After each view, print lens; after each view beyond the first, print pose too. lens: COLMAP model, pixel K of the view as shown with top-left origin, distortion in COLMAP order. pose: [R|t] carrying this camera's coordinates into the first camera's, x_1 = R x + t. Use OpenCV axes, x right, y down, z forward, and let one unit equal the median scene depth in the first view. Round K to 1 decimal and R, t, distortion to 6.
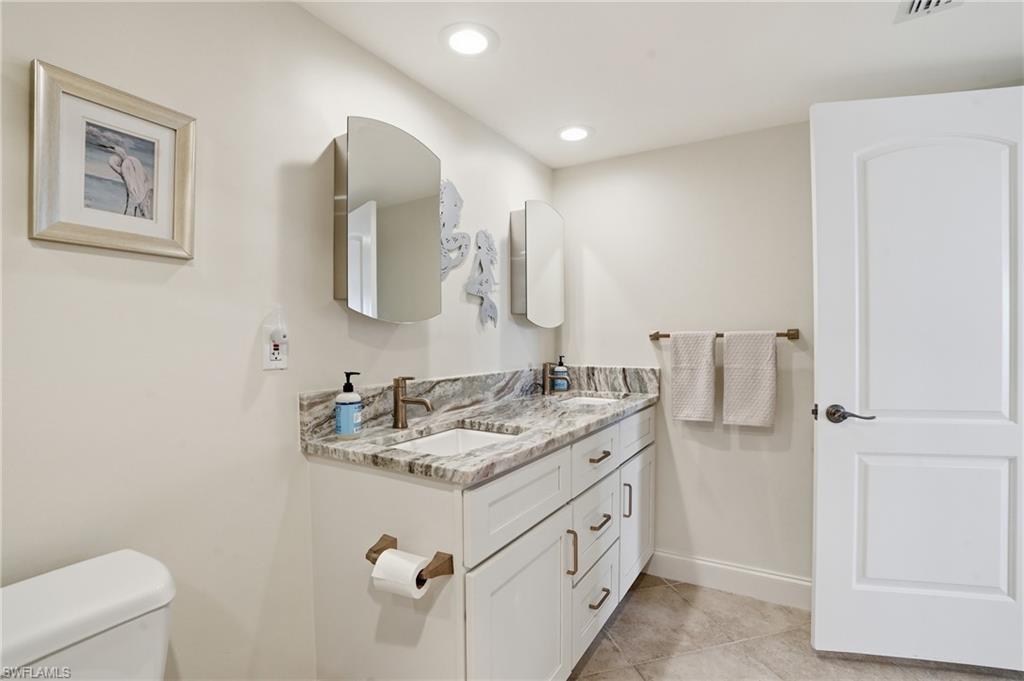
lens RADIAL K [[477.7, 0, 514.2], [0, 477.7, 334.9], [0, 0, 1]] dist [-0.079041, 0.028724]
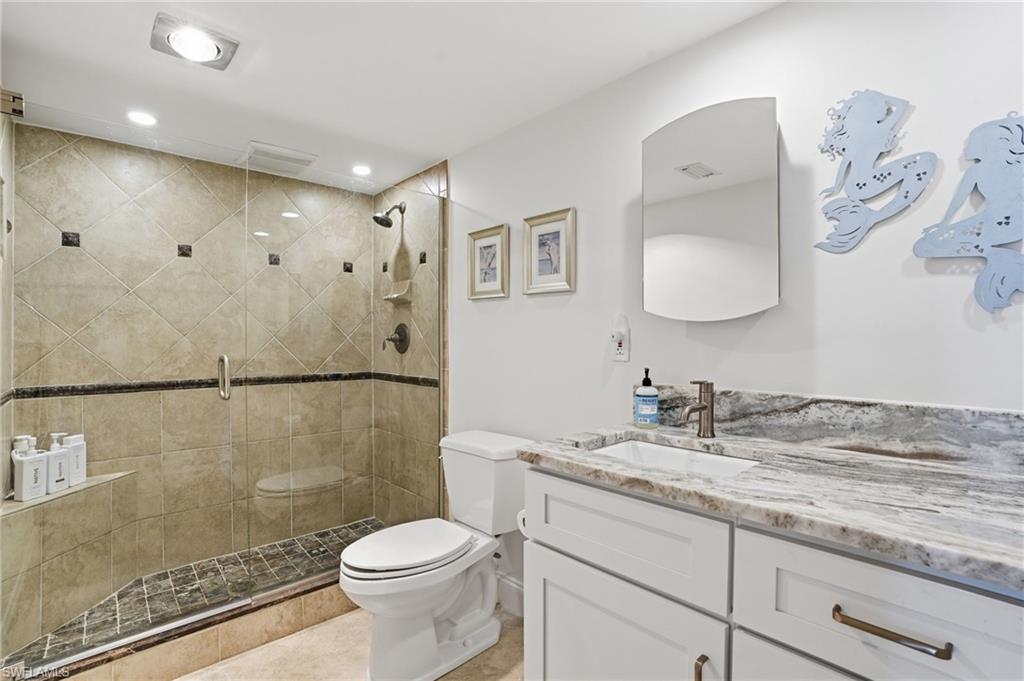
lens RADIAL K [[477.7, 0, 514.2], [0, 477.7, 334.9], [0, 0, 1]] dist [-0.079041, 0.028724]
pose [[-0.280190, 0.000393, -0.959945, 0.605937], [0.010369, 0.999943, -0.002617, -0.000827], [0.959889, -0.010687, -0.280178, 0.750899]]
